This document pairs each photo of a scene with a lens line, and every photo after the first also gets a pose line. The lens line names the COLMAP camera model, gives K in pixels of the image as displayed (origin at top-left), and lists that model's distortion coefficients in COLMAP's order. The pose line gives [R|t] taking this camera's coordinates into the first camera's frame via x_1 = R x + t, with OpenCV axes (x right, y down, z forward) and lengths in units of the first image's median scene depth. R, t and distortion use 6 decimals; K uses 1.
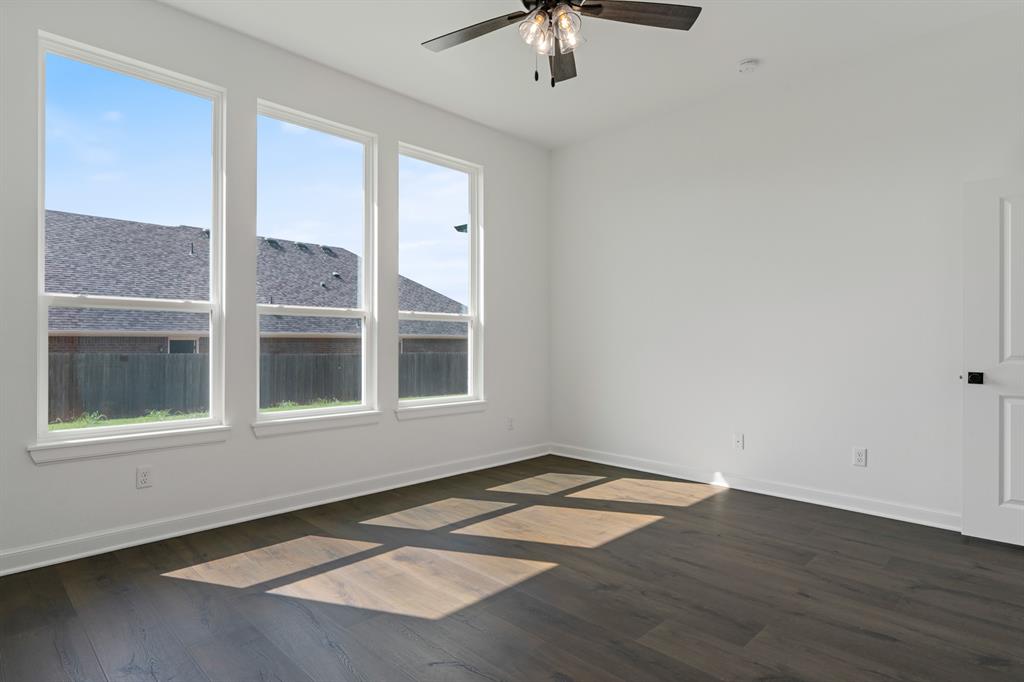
lens RADIAL K [[554.3, 0, 509.4], [0, 554.3, 341.0], [0, 0, 1]] dist [0.002212, 0.000770]
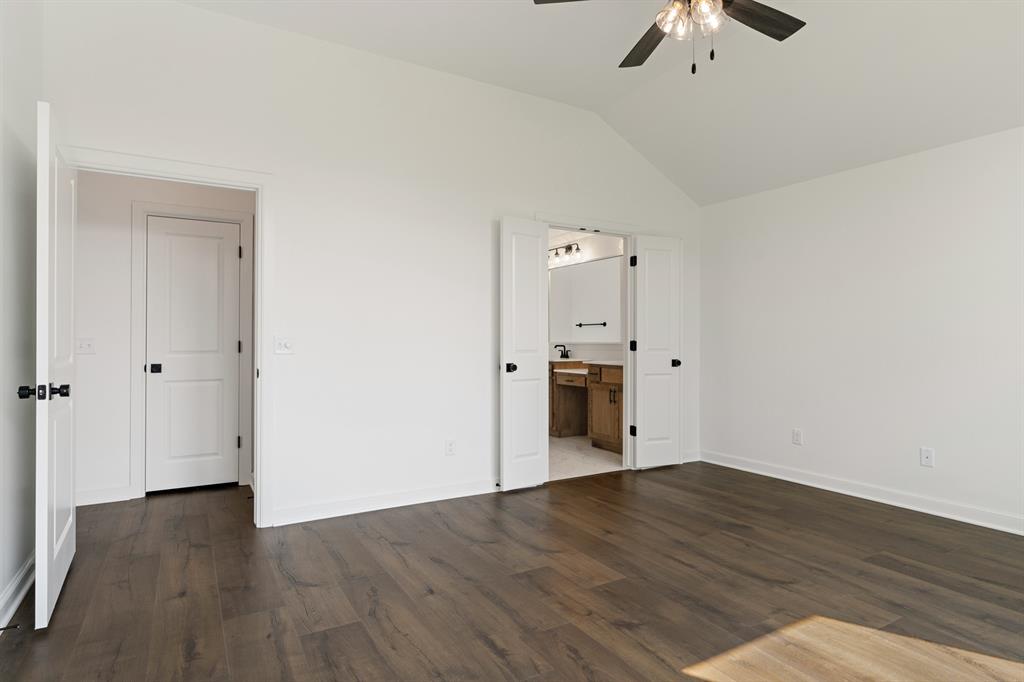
lens RADIAL K [[561.2, 0, 525.7], [0, 561.2, 347.4], [0, 0, 1]] dist [0.002693, 0.000746]
pose [[-0.972365, -0.009325, 0.233280, 0.113672], [-0.006886, 0.999913, 0.011264, 0.005103], [-0.233365, 0.009346, -0.972344, 1.657621]]
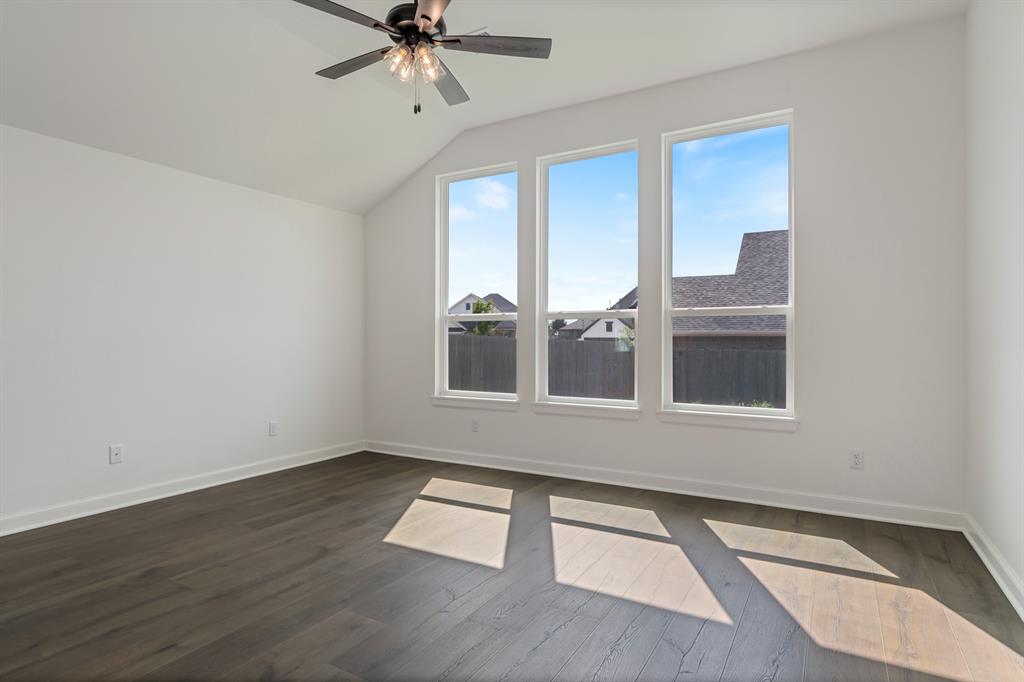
lens RADIAL K [[554.3, 0, 509.4], [0, 554.3, 341.0], [0, 0, 1]] dist [0.002212, 0.000770]
pose [[0.247936, -0.001165, -0.968776, 1.006468], [0.003064, 0.999995, -0.000419, 0.003956], [0.968771, -0.002864, 0.247939, 0.757513]]
